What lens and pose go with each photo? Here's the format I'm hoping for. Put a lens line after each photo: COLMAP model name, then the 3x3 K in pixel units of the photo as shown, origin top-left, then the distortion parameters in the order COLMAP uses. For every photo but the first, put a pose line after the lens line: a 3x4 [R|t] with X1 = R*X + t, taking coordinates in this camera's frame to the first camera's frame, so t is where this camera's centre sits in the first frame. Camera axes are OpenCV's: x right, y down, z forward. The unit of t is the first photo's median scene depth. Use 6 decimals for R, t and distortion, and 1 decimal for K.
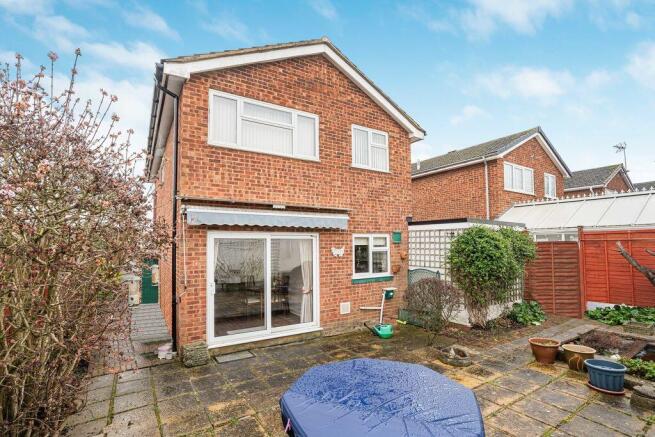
lens RADIAL K [[301.5, 0, 327.5], [0, 301.5, 218.5], [0, 0, 1]] dist [-0.002277, 0.000182]
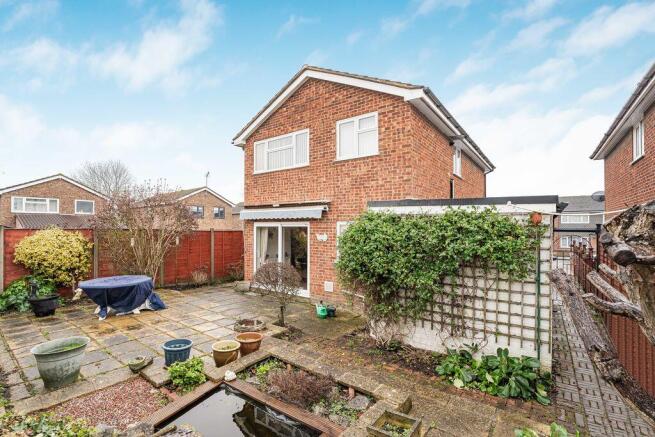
lens RADIAL K [[301.5, 0, 327.5], [0, 301.5, 218.5], [0, 0, 1]] dist [-0.002277, 0.000182]
pose [[0.378817, -0.036456, -0.924753, 1.144545], [0.059760, 0.998102, -0.014868, 0.055147], [0.923540, -0.049631, 0.380277, 0.576350]]
